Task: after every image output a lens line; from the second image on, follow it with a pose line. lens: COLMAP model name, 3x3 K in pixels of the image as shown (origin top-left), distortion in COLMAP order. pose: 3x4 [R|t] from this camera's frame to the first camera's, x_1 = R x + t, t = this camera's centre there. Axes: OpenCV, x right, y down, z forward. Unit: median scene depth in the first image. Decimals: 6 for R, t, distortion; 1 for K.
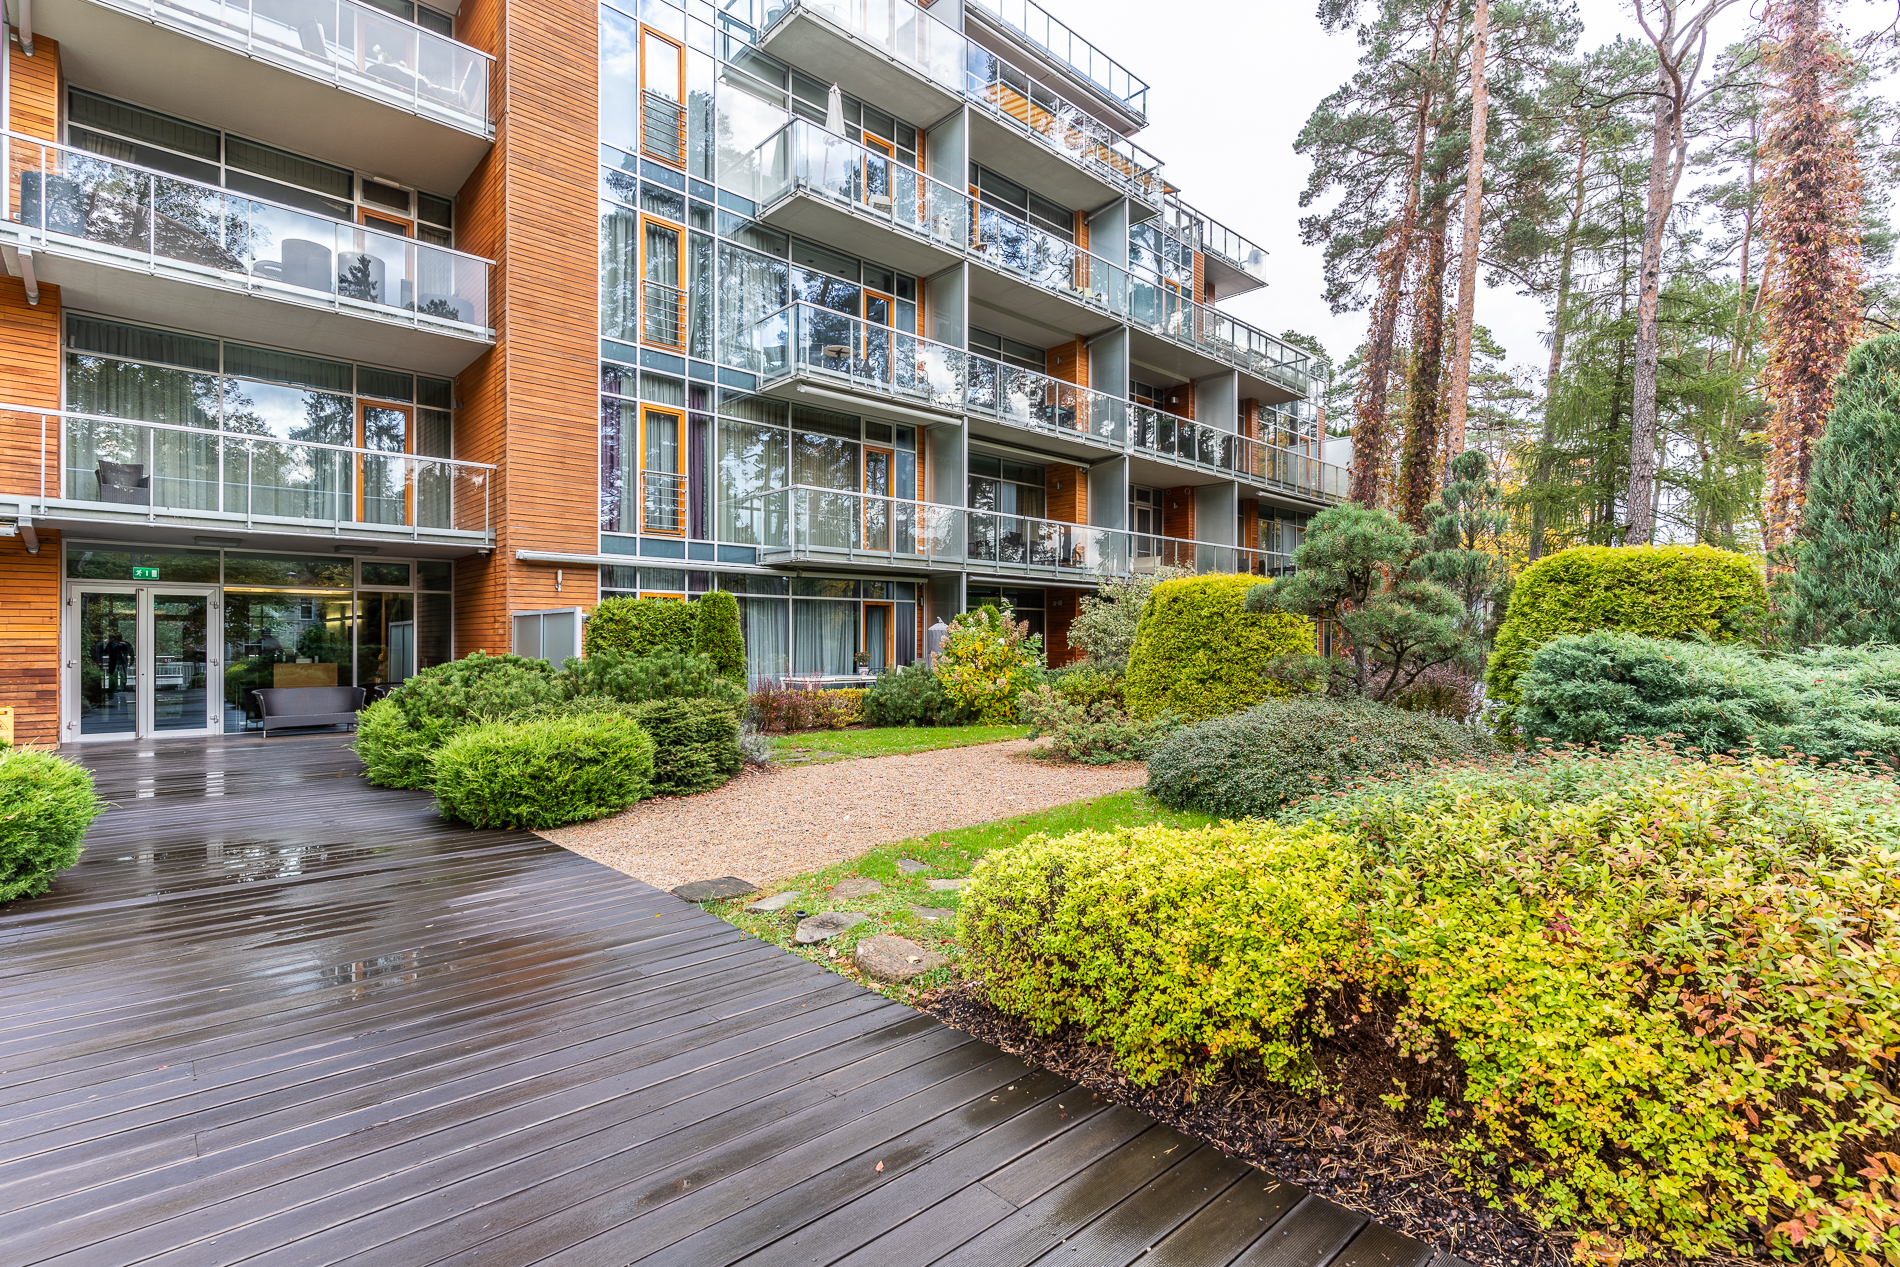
lens RADIAL K [[895.6, 0, 943.3], [0, 895.6, 625.0], [0, 0, 1]] dist [-0.003044, -0.001390]
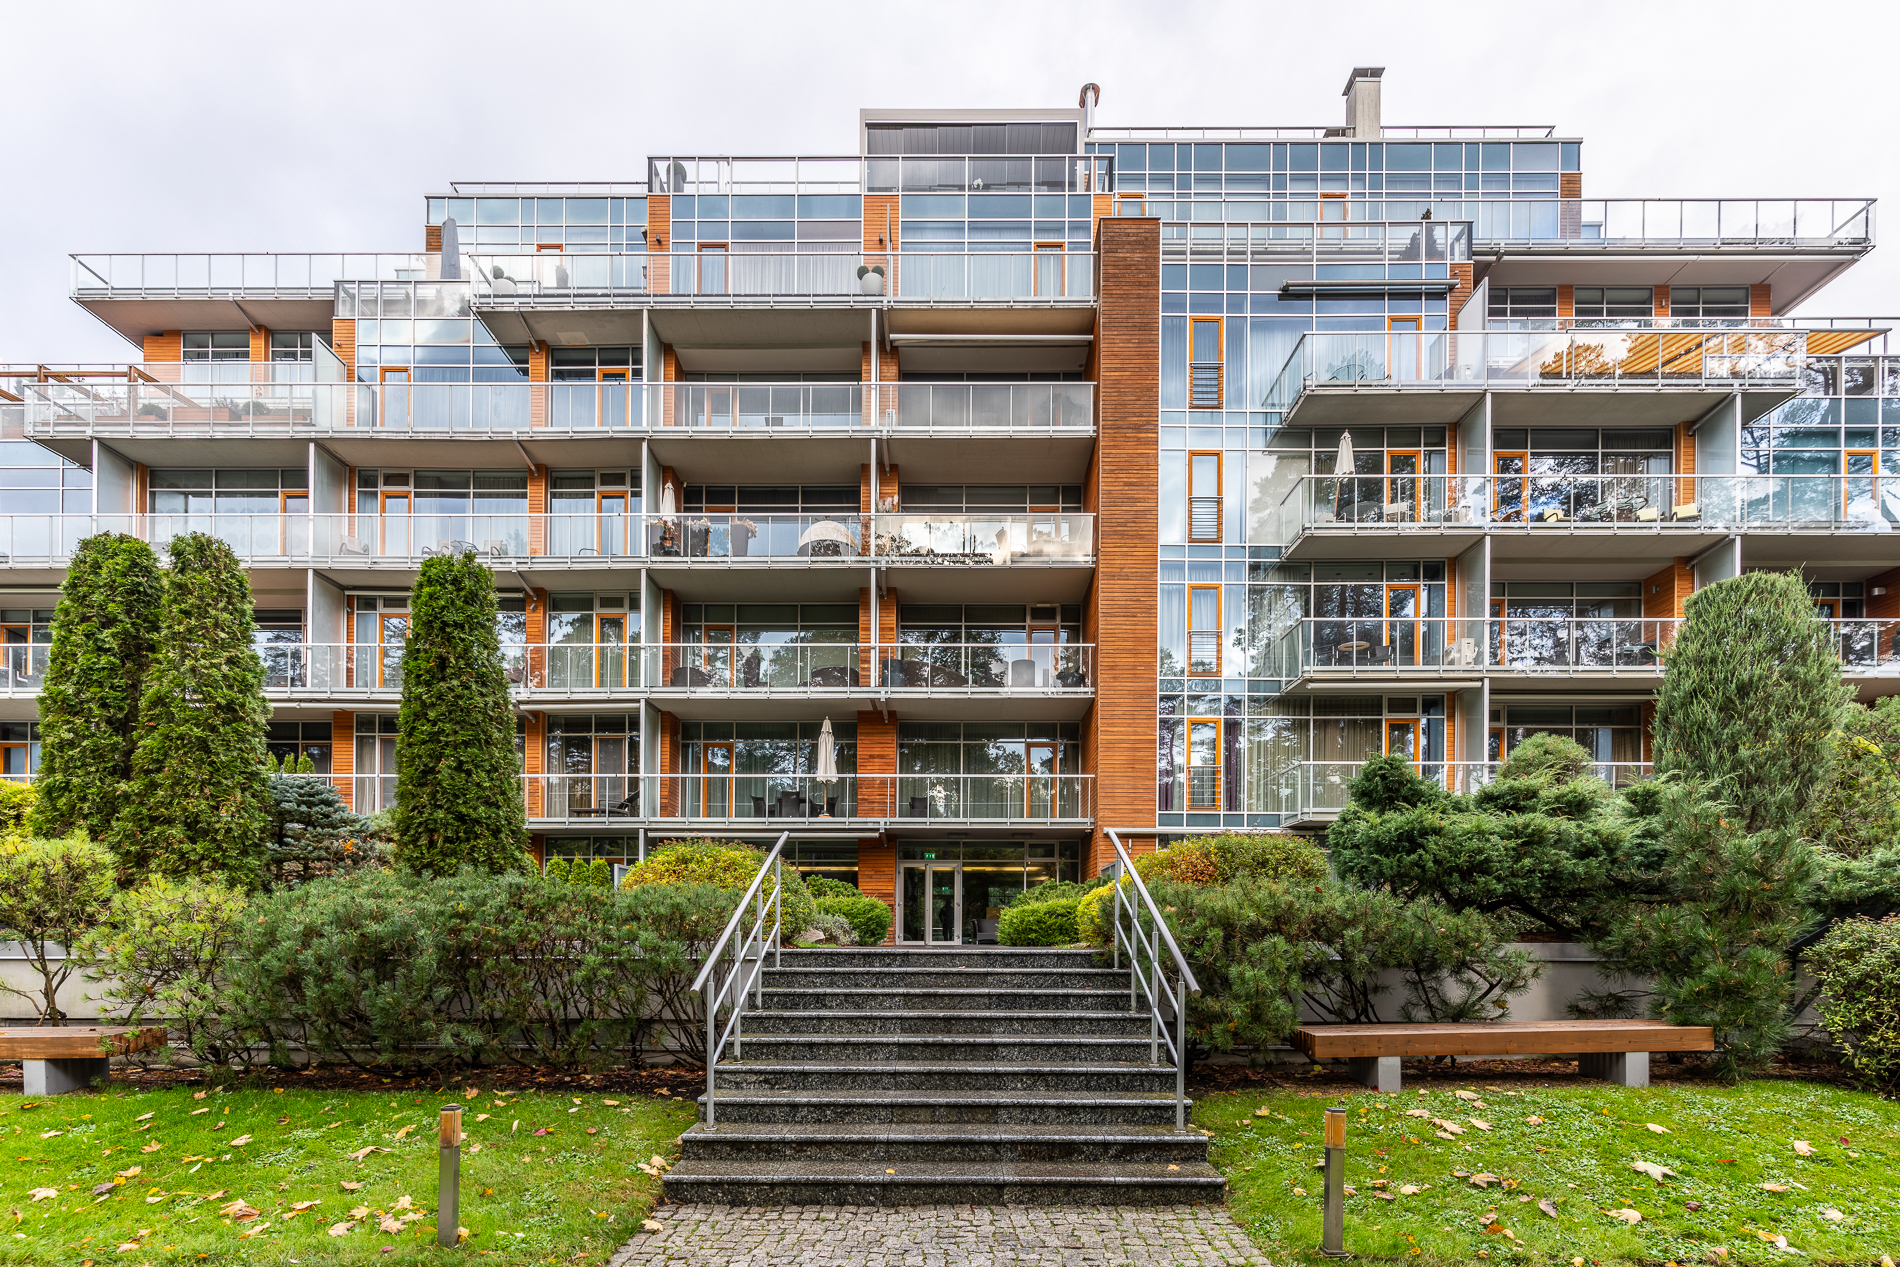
lens RADIAL K [[1070.0, 0, 950.0], [0, 1070.0, 633.5], [0, 0, 1]] dist [0.020316, -0.000134]
pose [[0.731222, -0.199165, -0.652417, 0.672759], [0.011407, 0.959864, -0.280235, 0.122209], [0.682044, 0.197472, 0.704145, -0.618337]]
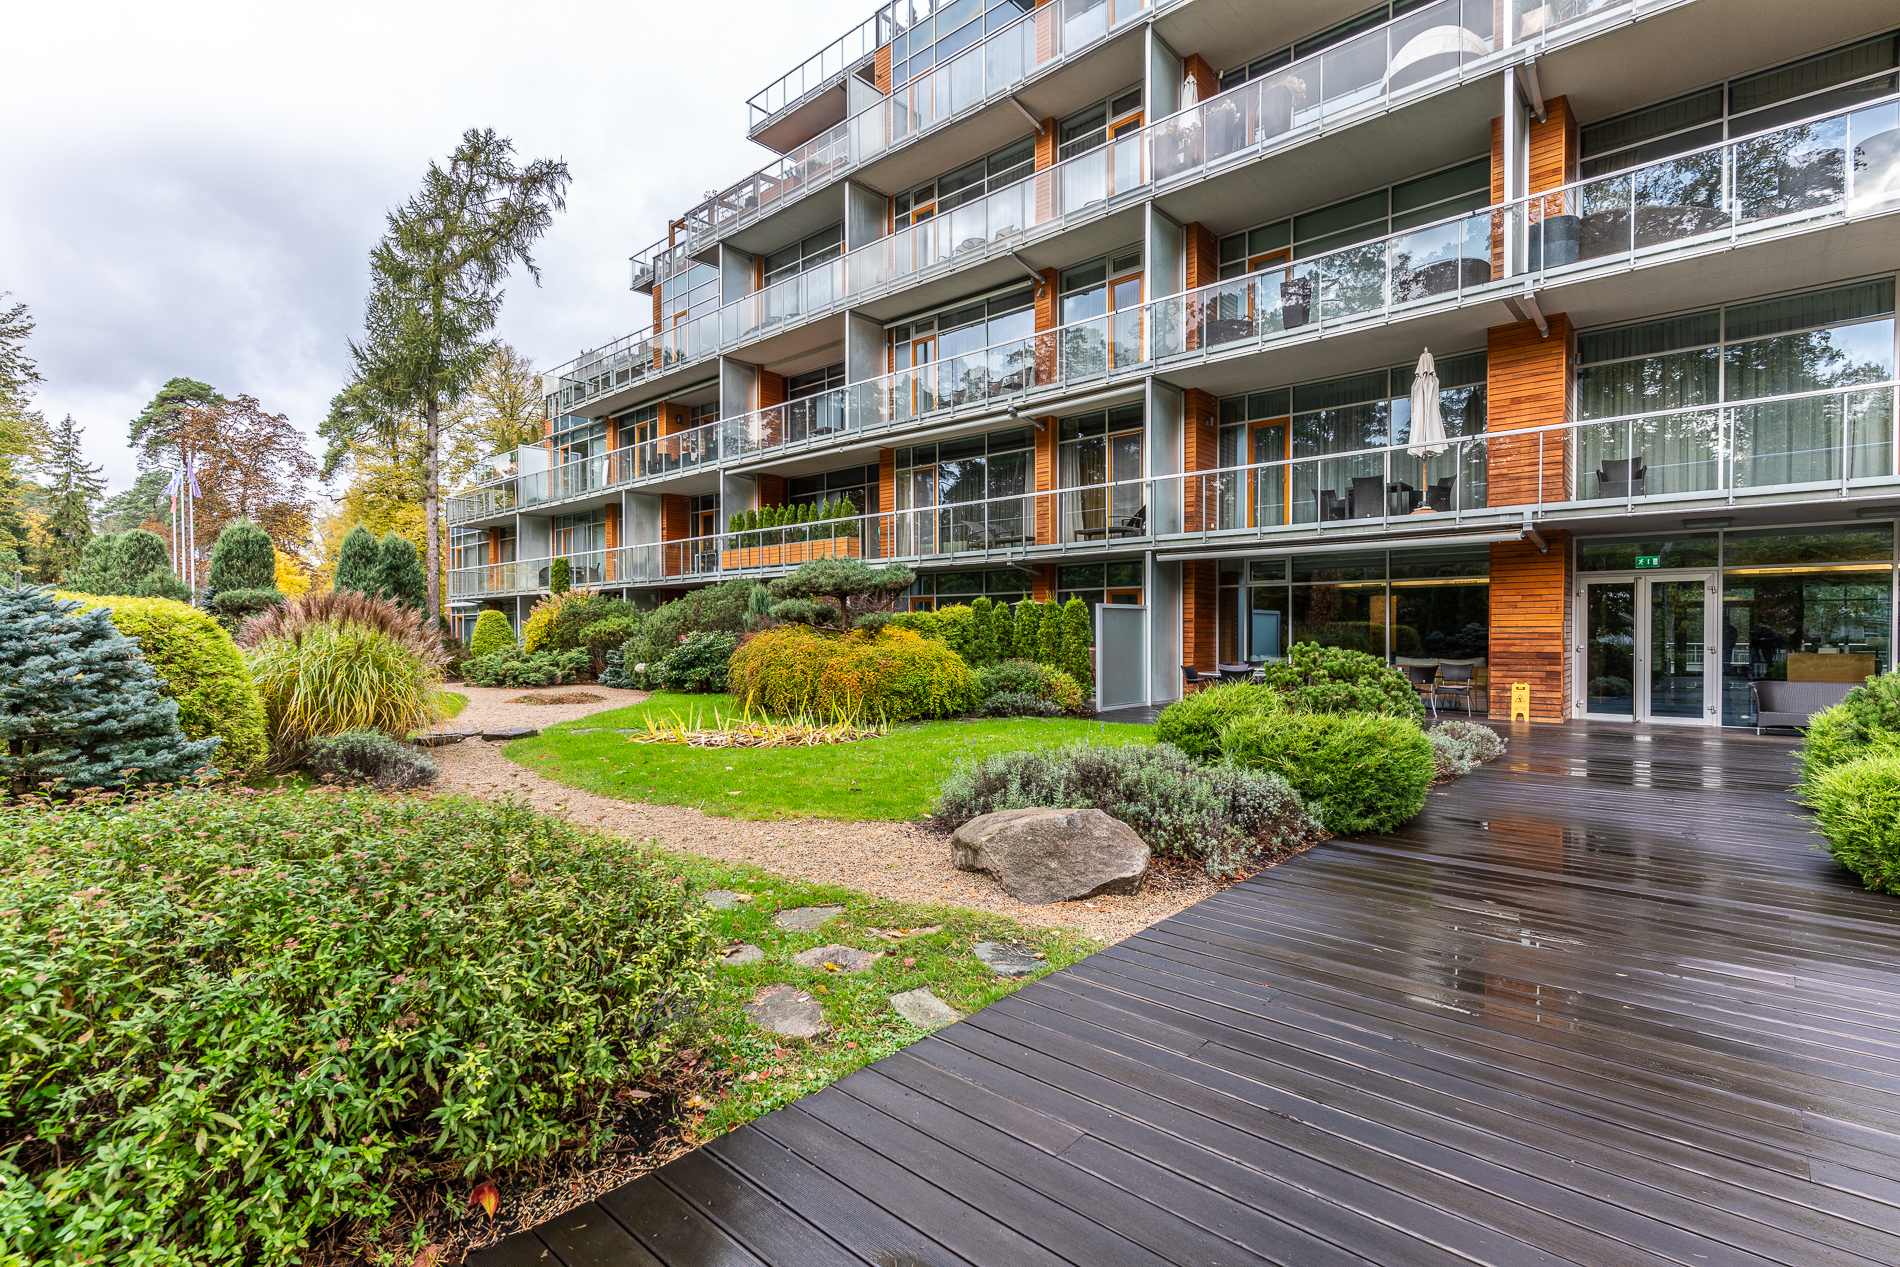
lens RADIAL K [[895.6, 0, 943.3], [0, 895.6, 625.0], [0, 0, 1]] dist [-0.003044, -0.001390]
pose [[0.081540, -0.007251, -0.996644, 0.065815], [0.021140, 0.999761, -0.005544, 0.003407], [0.996446, -0.020617, 0.081674, 0.114593]]
